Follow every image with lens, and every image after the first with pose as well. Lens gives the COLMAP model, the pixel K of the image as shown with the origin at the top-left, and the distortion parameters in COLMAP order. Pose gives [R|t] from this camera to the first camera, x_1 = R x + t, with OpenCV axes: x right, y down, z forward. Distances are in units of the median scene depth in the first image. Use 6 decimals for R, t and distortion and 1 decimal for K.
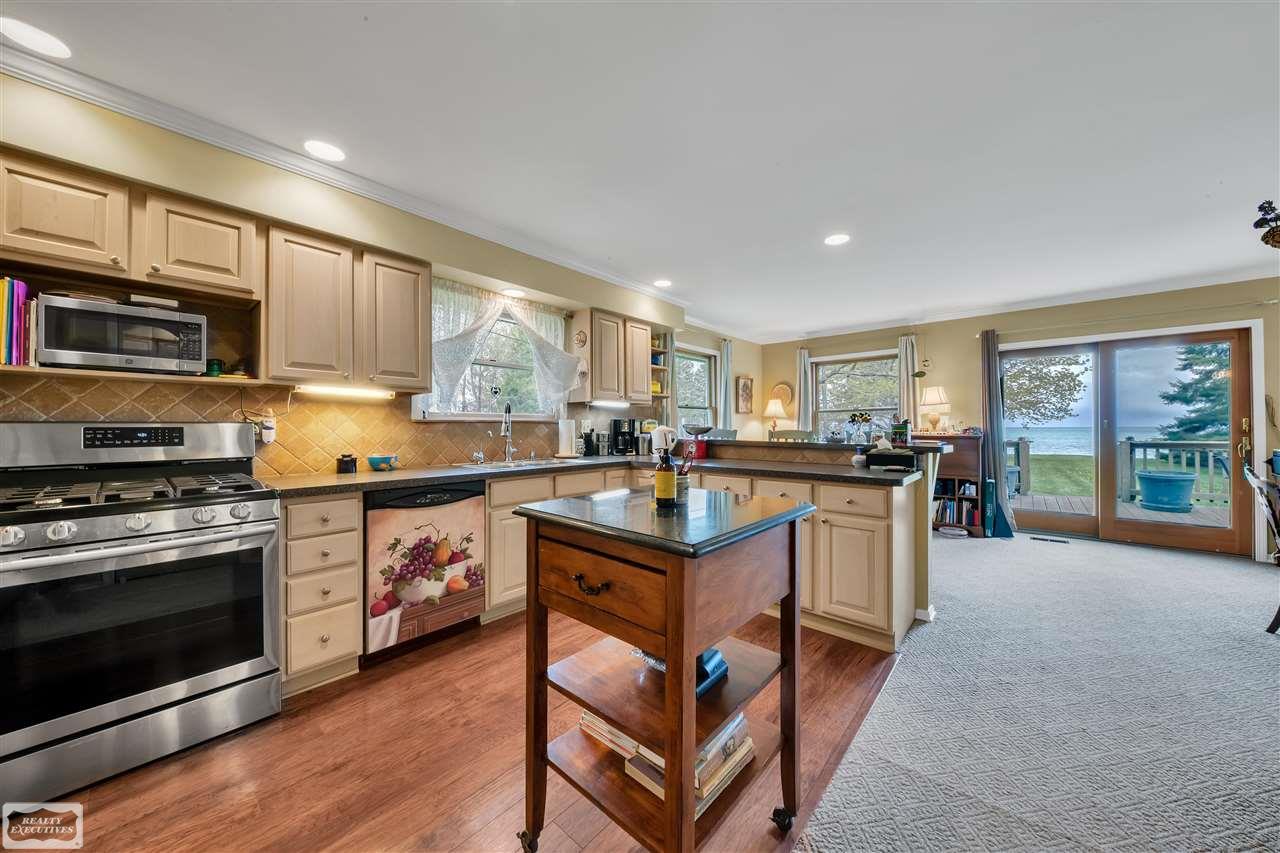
lens RADIAL K [[429.4, 0, 646.7], [0, 429.4, 427.4], [0, 0, 1]] dist [-0.015921, -0.000315]
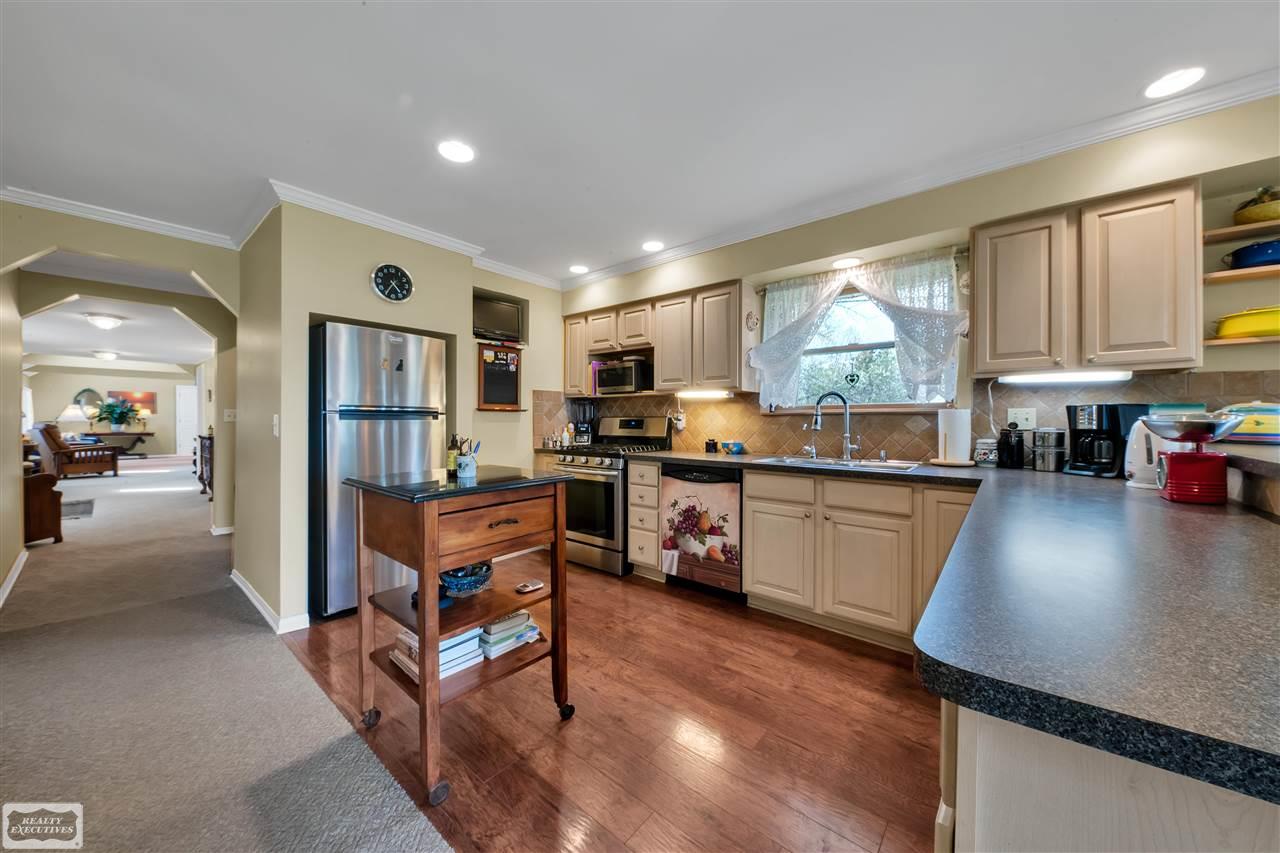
lens RADIAL K [[429.4, 0, 644.5], [0, 429.4, 423.8], [0, 0, 1]] dist [-0.015921, -0.000315]
pose [[0.033844, 0.011742, -0.999358, 0.704805], [-0.001885, 0.999930, 0.011684, -0.002355], [0.999425, 0.001489, 0.033863, 0.749816]]
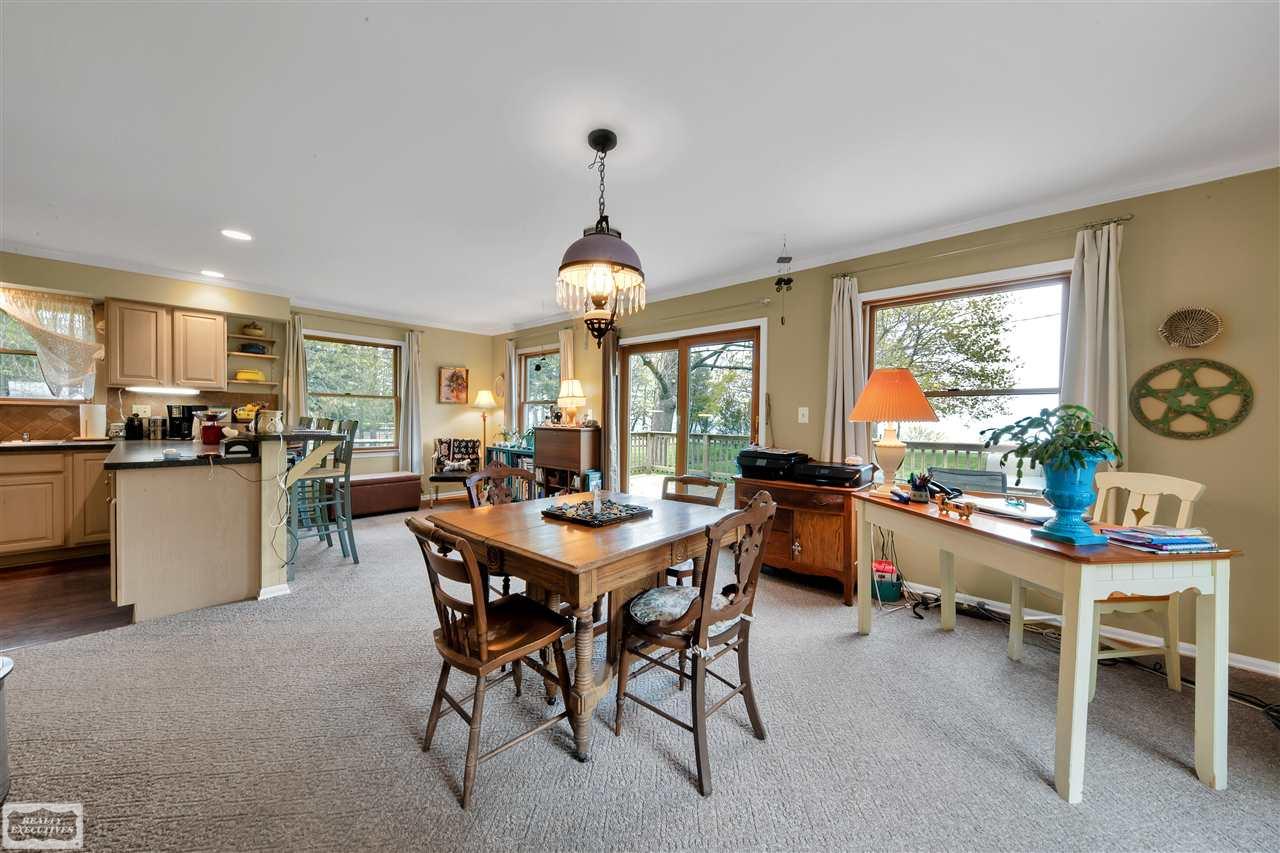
lens RADIAL K [[456.9, 0, 637.8], [0, 456.9, 427.4], [0, 0, 1]] dist [-0.002670, -0.000267]
pose [[0.999789, 0.020465, -0.001709, 1.755844], [-0.020432, 0.999641, 0.017331, -0.011960], [0.002064, -0.017293, 0.999848, -0.174244]]
